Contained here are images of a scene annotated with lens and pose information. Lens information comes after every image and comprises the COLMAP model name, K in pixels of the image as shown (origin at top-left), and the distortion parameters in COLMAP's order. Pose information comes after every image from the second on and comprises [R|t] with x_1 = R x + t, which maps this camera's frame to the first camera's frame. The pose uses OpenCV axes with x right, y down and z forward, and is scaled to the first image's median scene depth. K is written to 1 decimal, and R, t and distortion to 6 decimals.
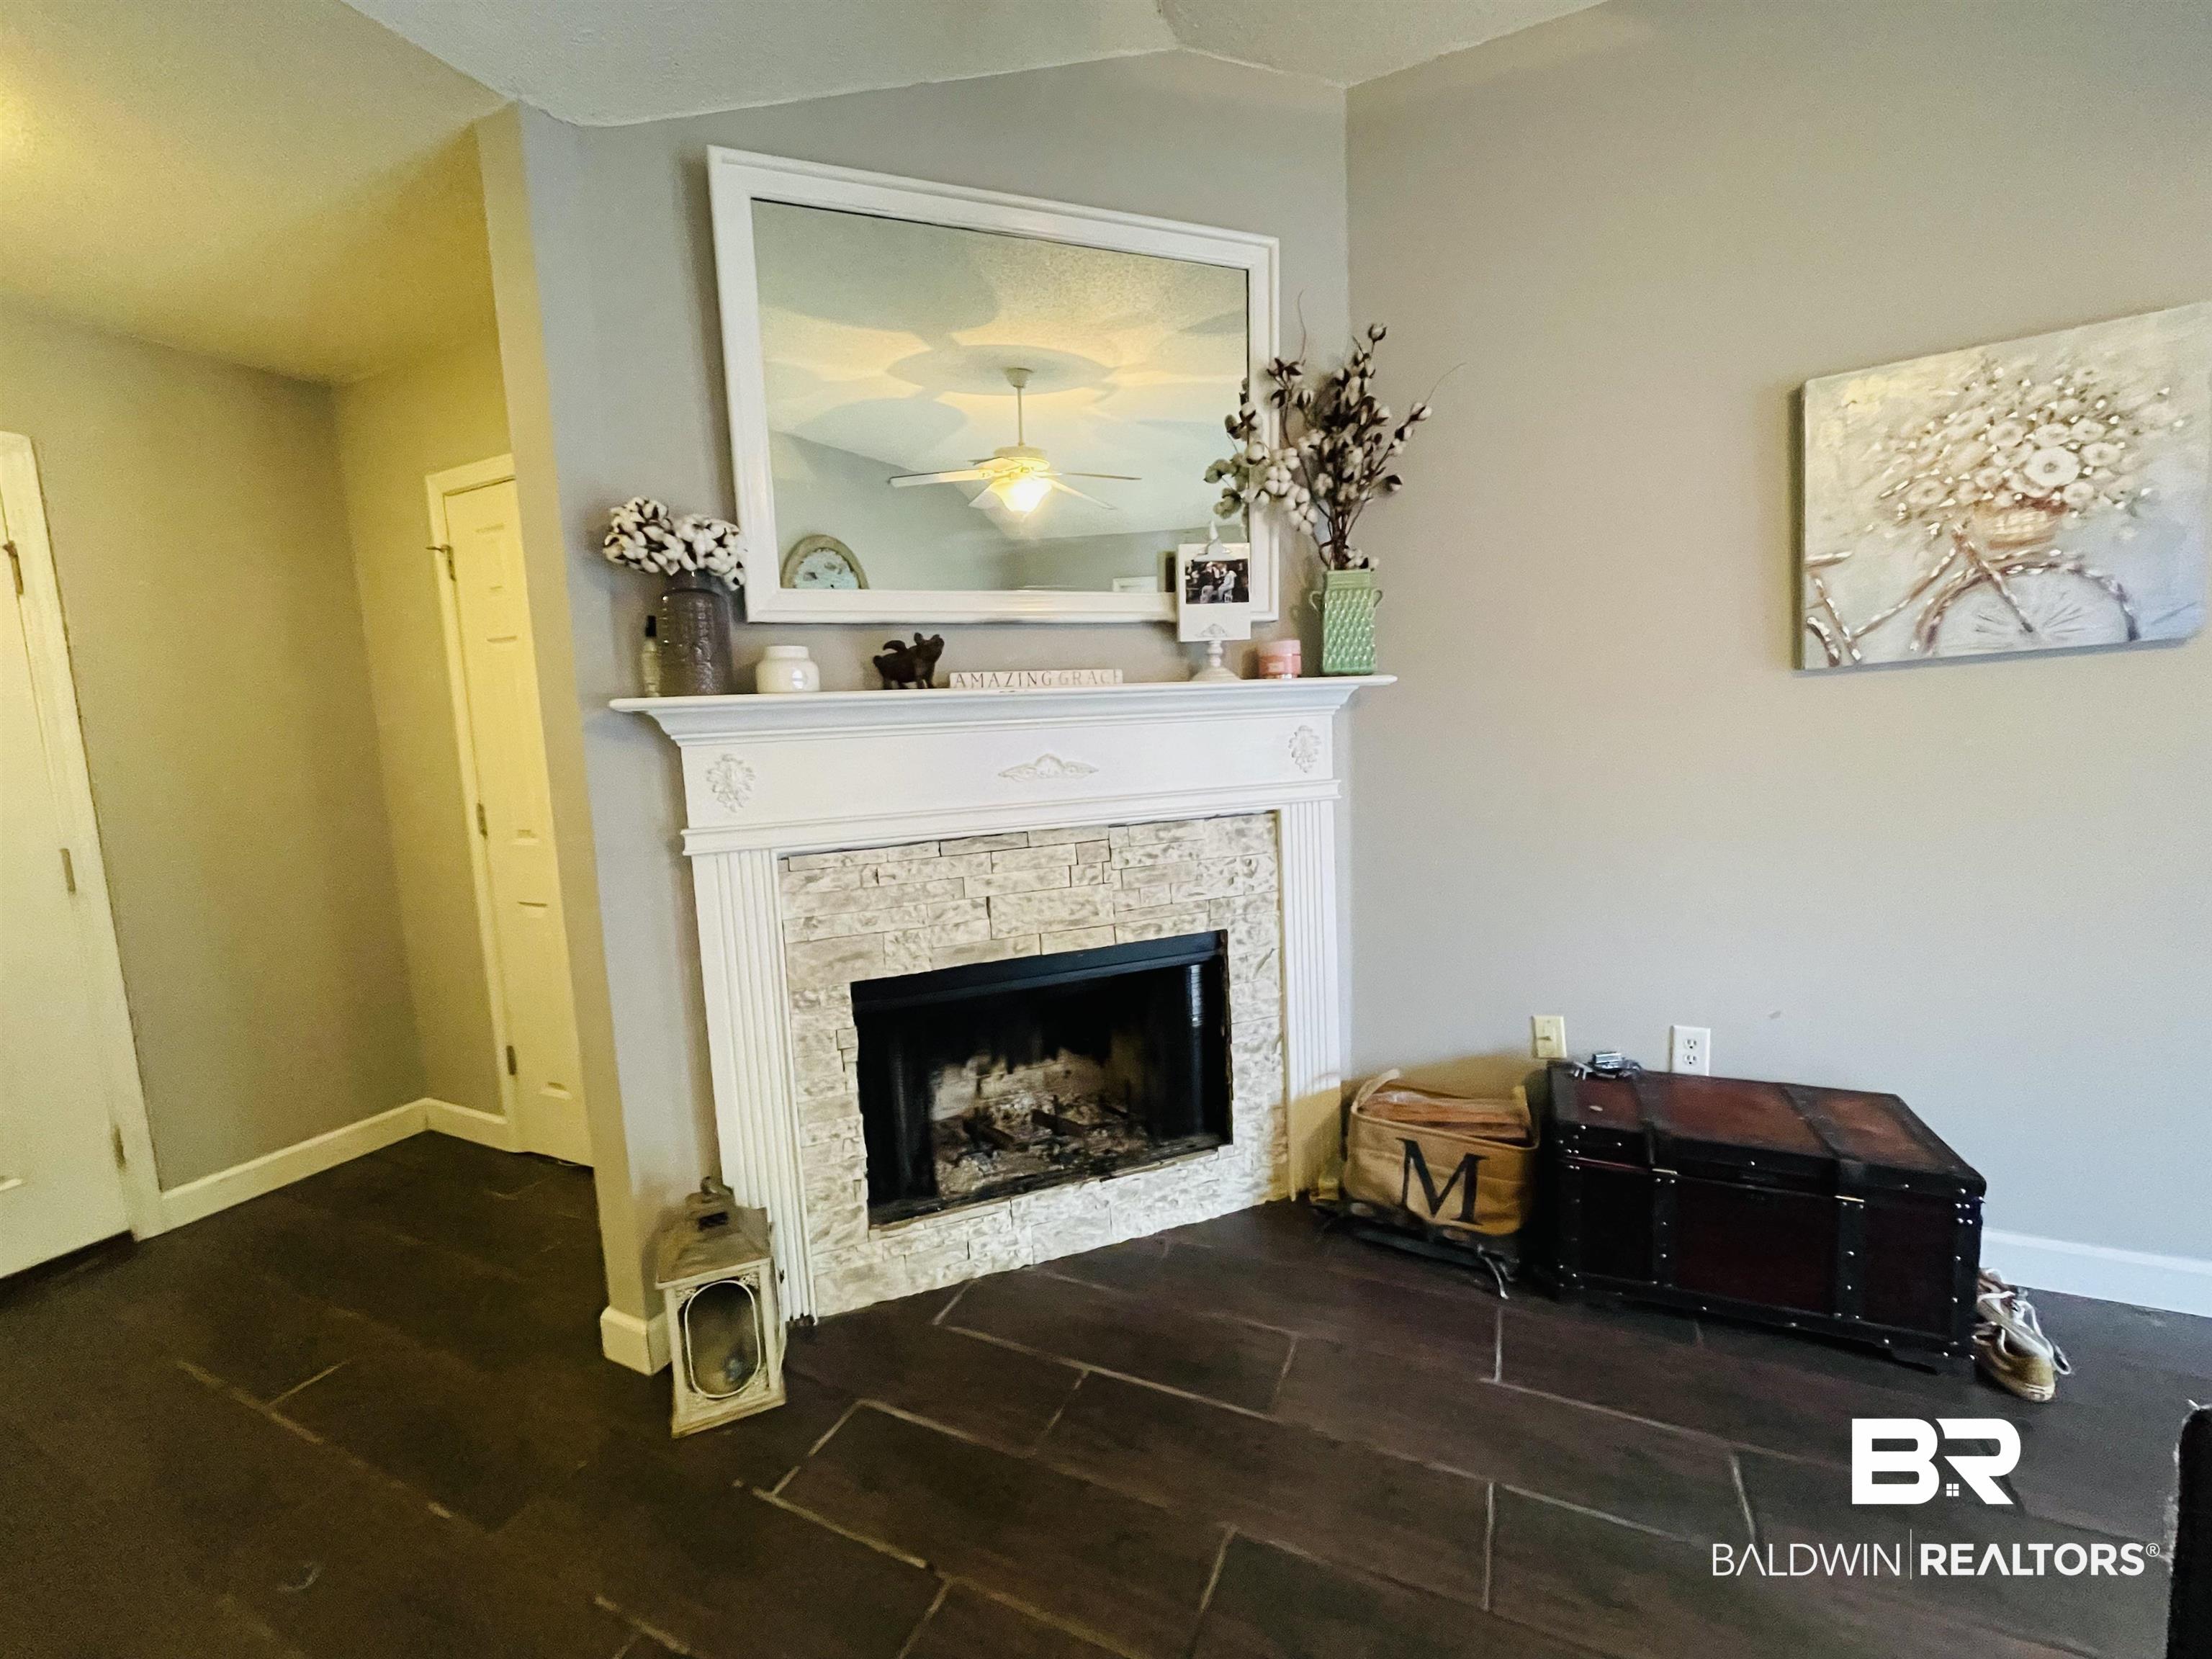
lens RADIAL K [[897.8, 0, 1111.4], [0, 897.8, 811.0], [0, 0, 1]] dist [0.000083, 0.000044]
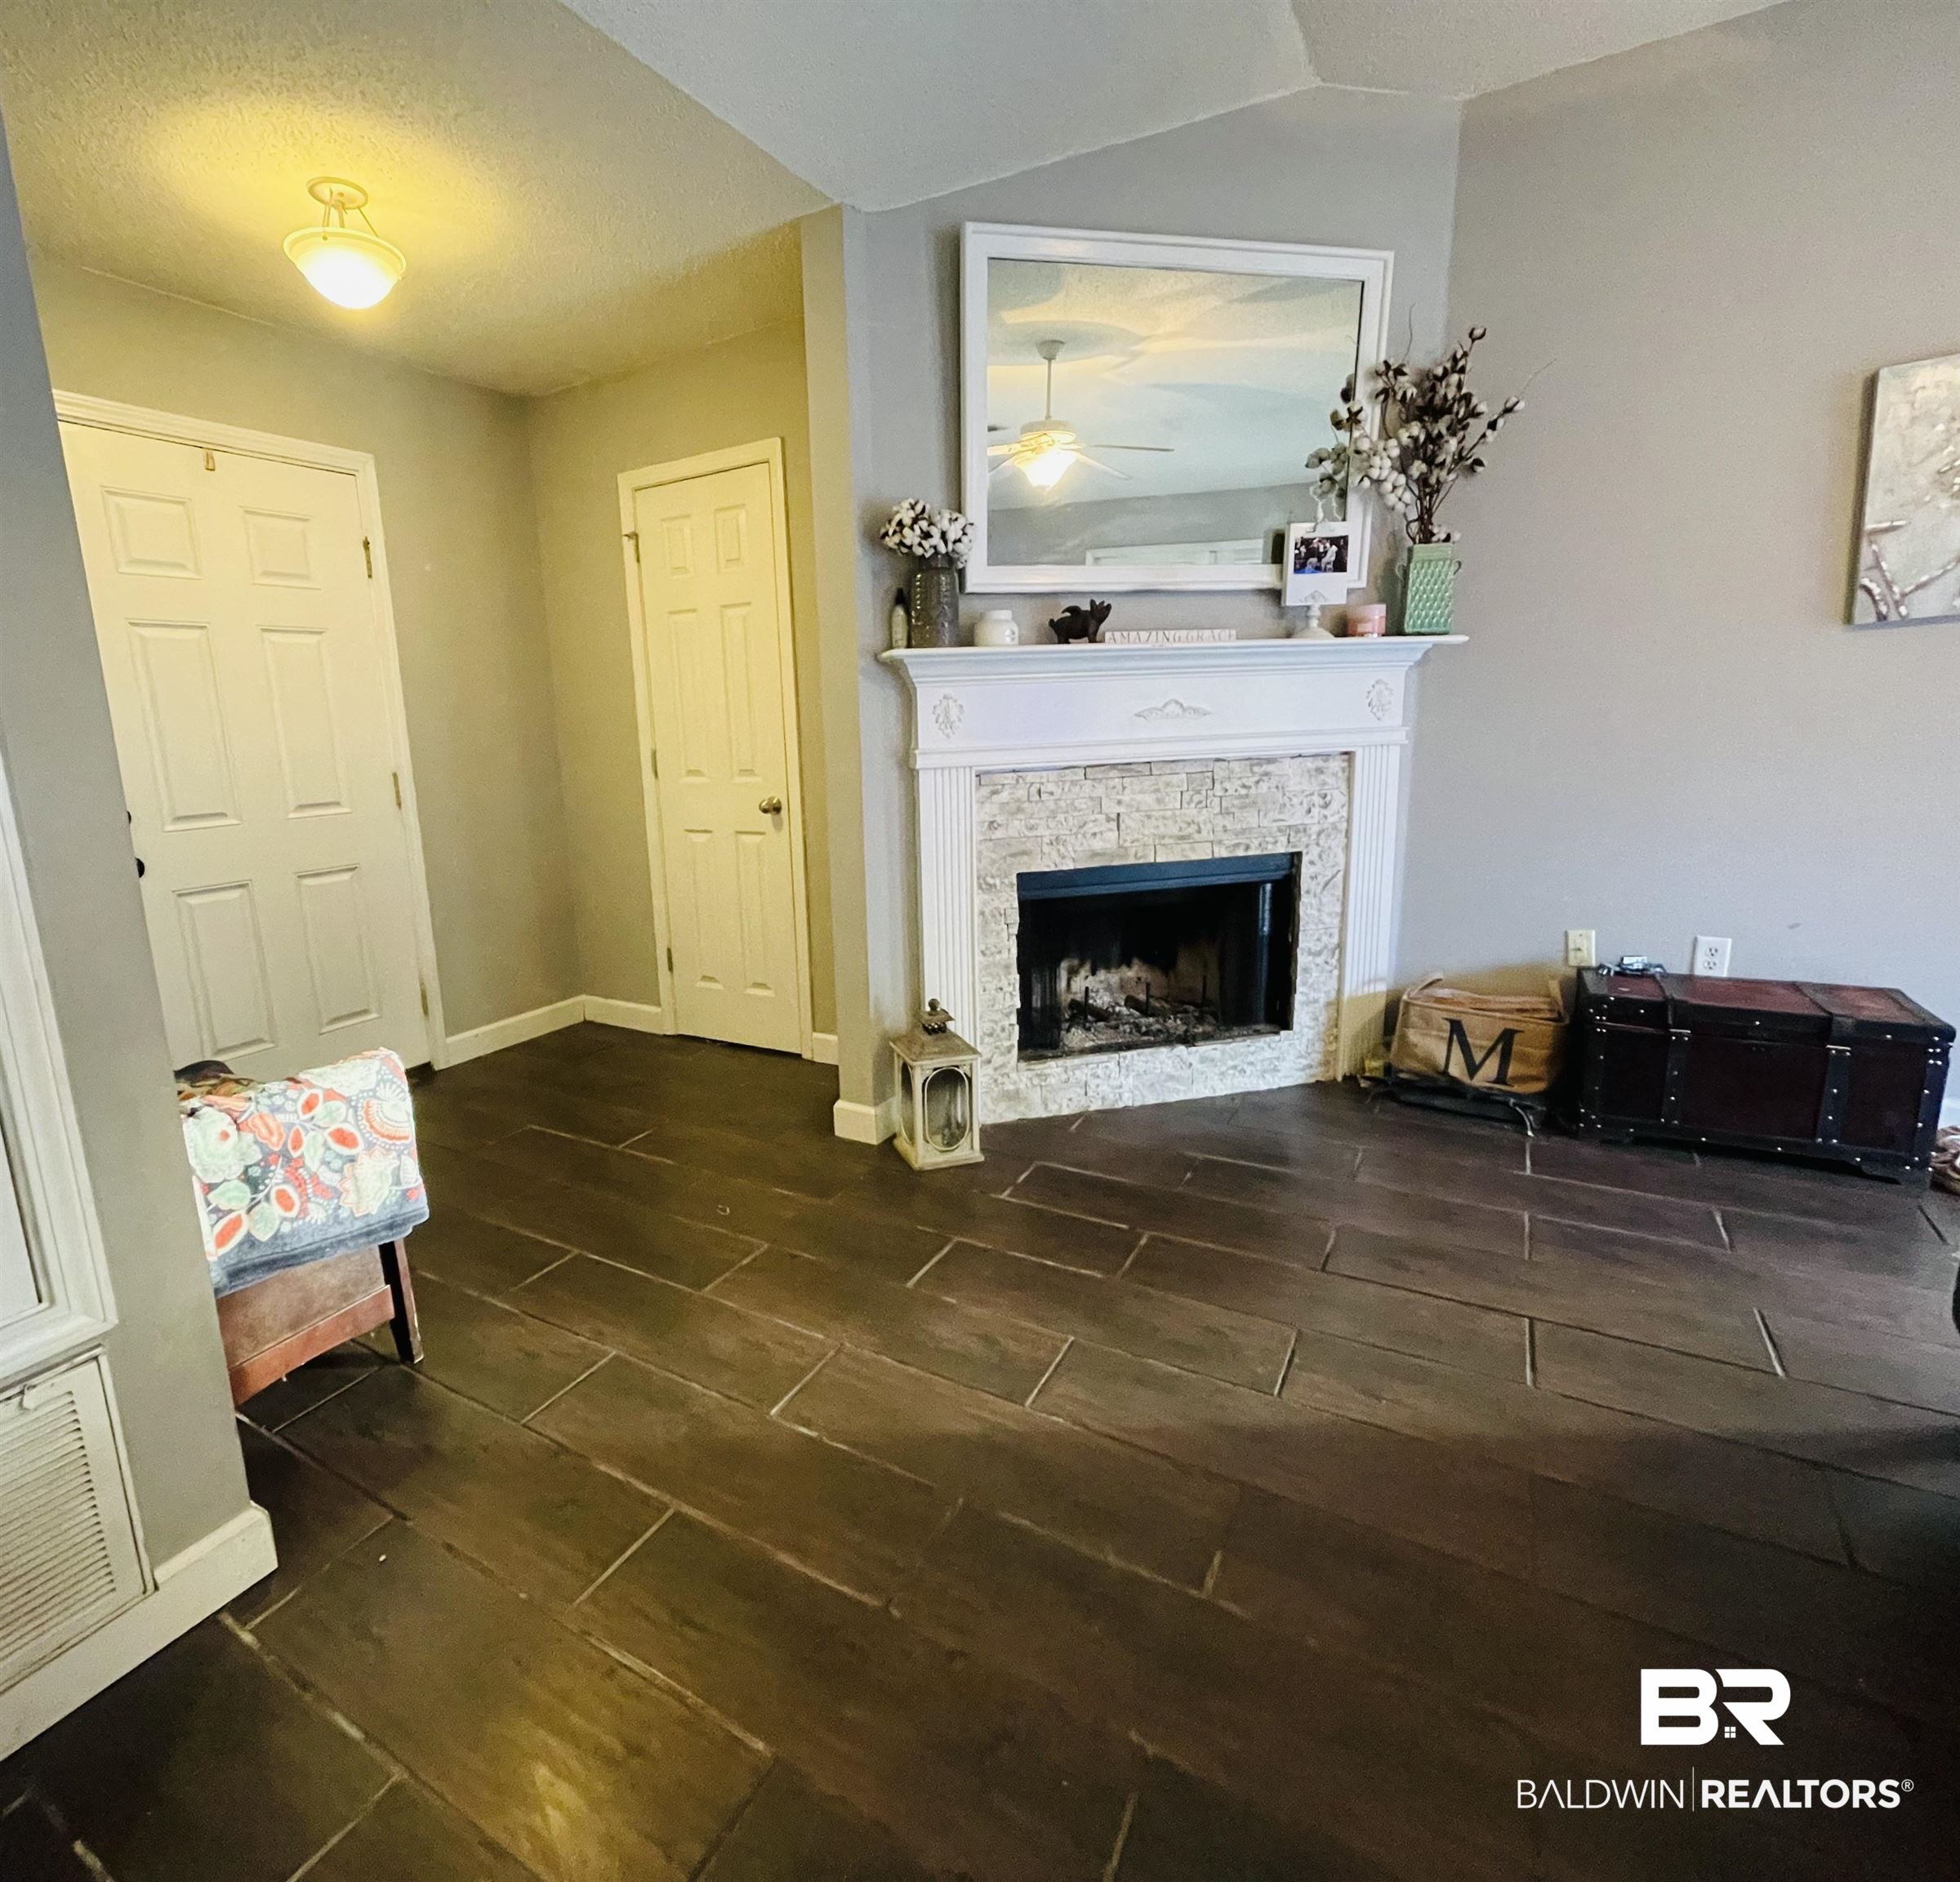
lens RADIAL K [[1035.6, 0, 859.1], [0, 1035.6, 928.6], [0, 0, 1]] dist [-0.007697, 0.006427]
pose [[0.990945, 0.032158, -0.130362, -0.298533], [-0.019500, 0.995071, 0.097234, 0.120351], [0.132846, -0.093811, 0.986687, -0.500066]]
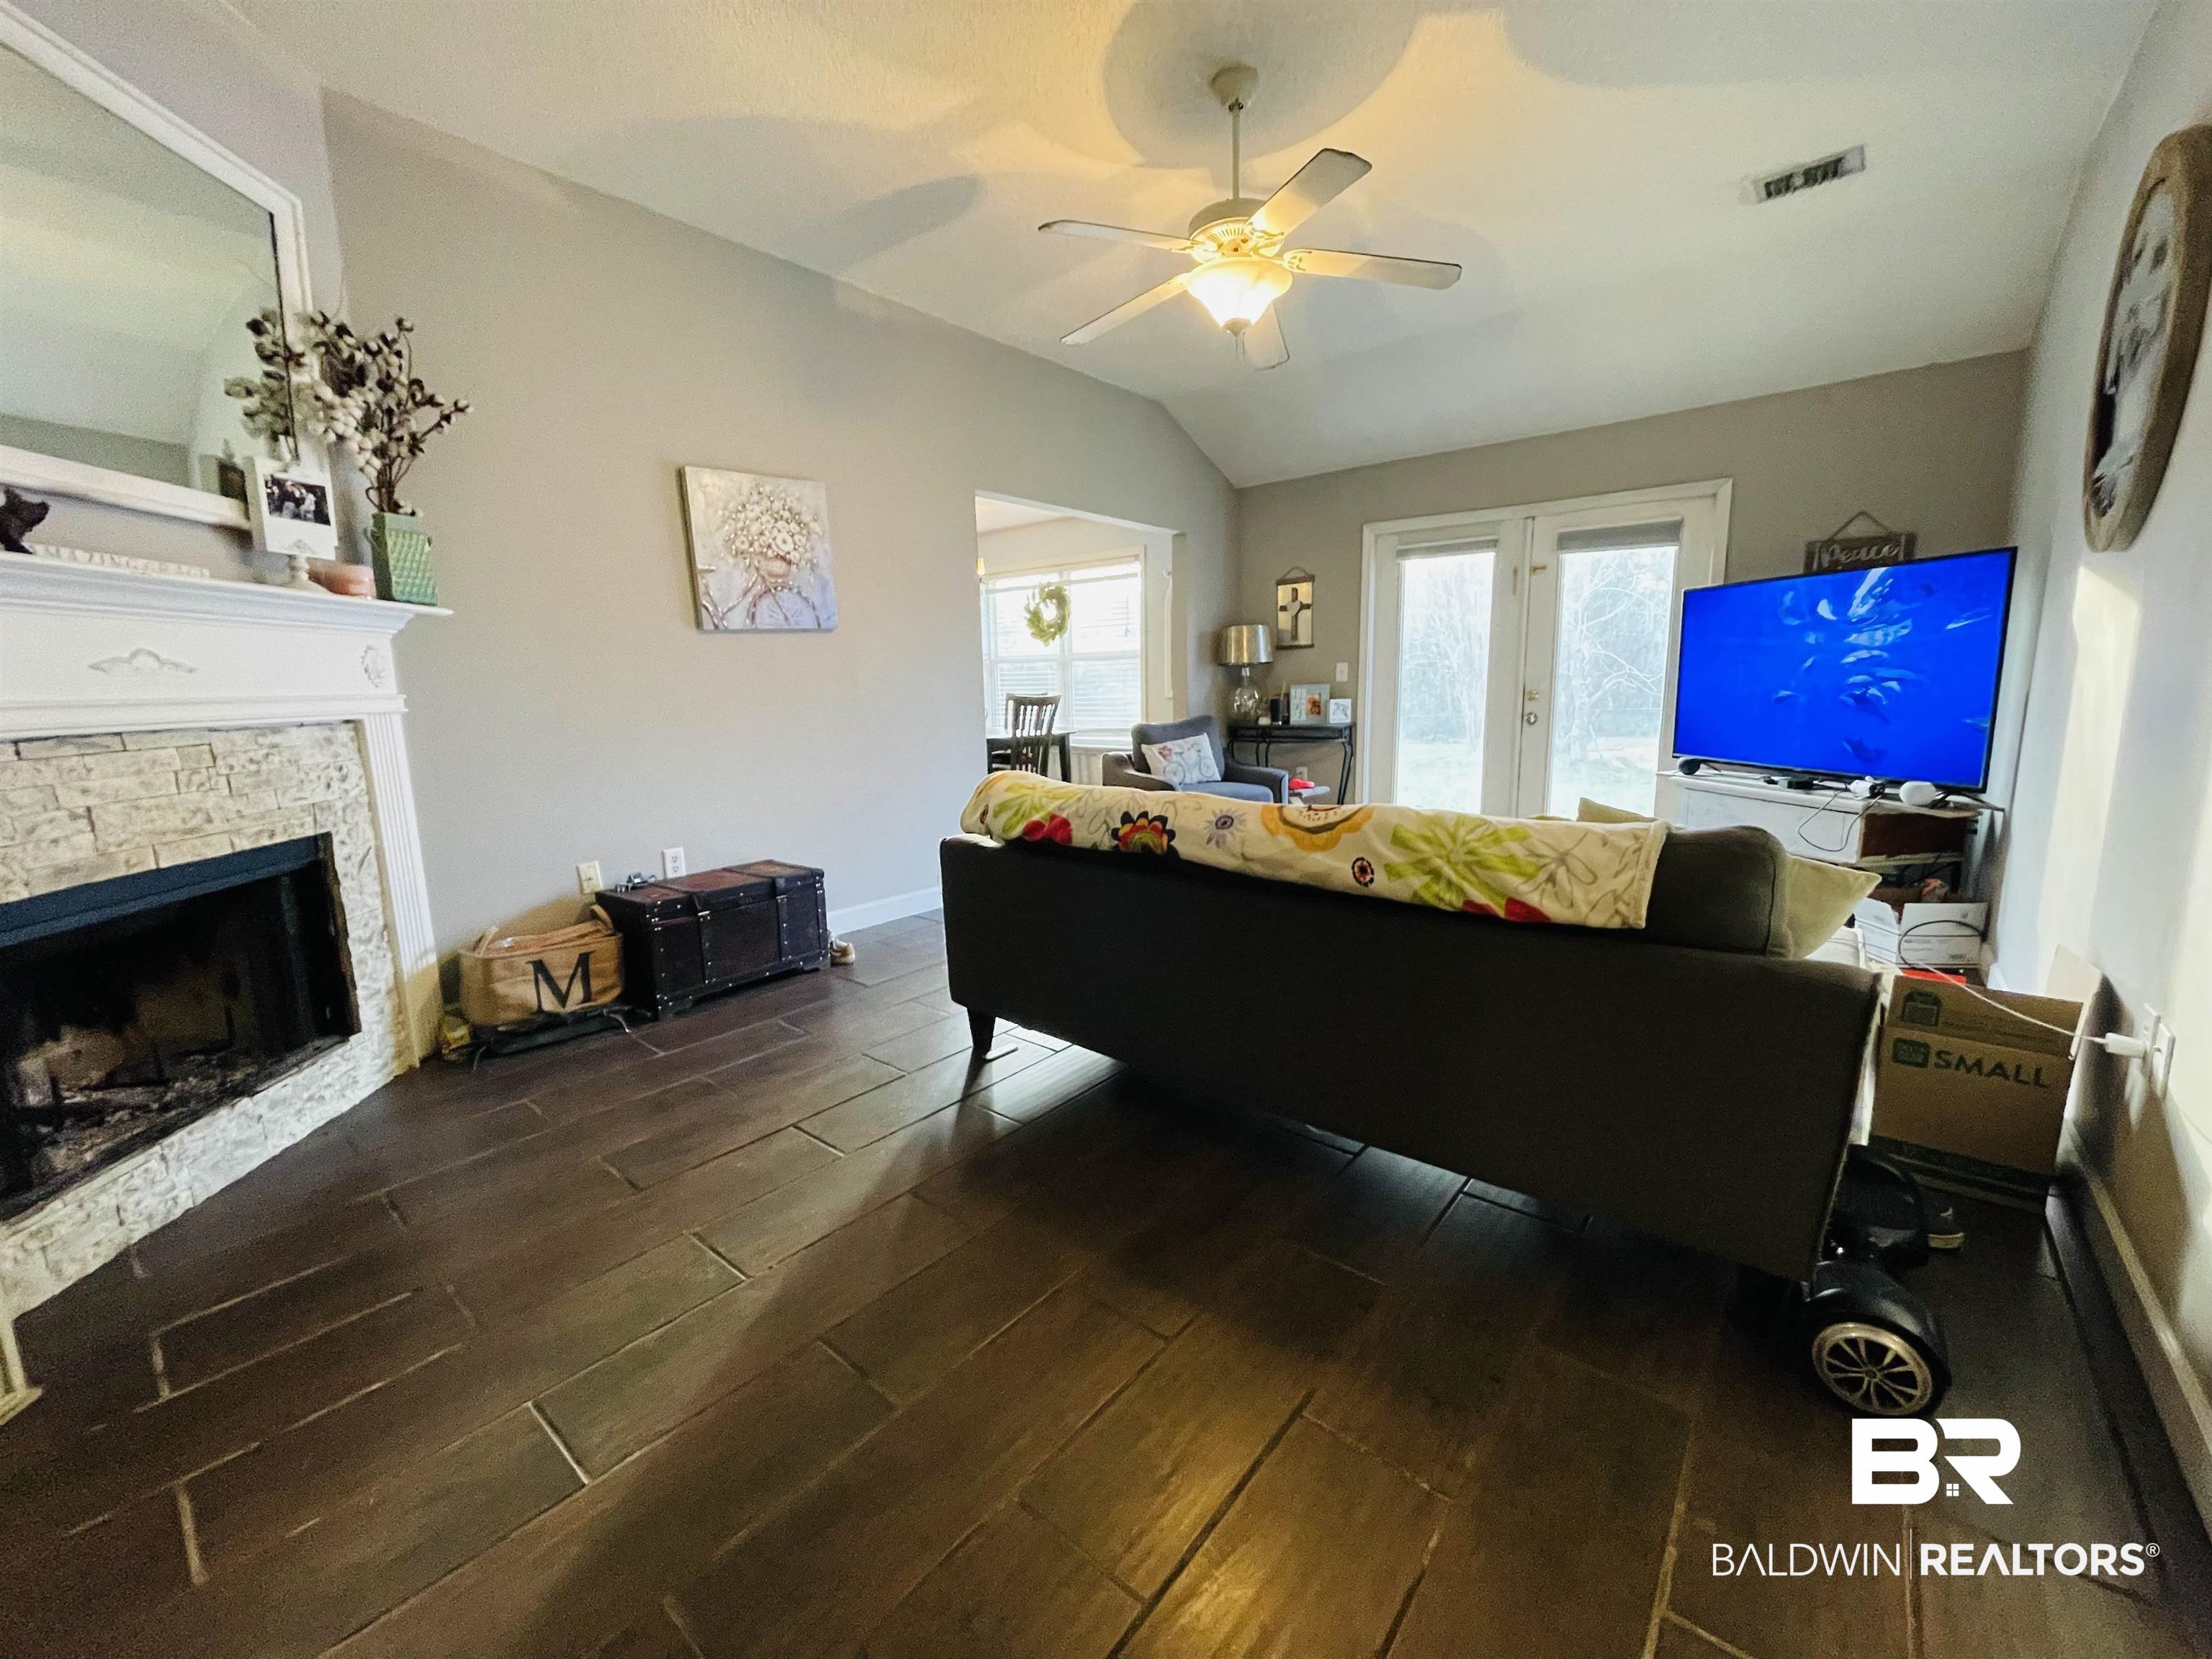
lens RADIAL K [[897.8, 0, 1109.5], [0, 897.8, 822.3], [0, 0, 1]] dist [0.000083, 0.000044]
pose [[0.252117, -0.112017, 0.961192, -0.716819], [0.116075, 0.989607, 0.084883, 0.149024], [-0.960710, 0.090170, 0.262499, -0.189275]]
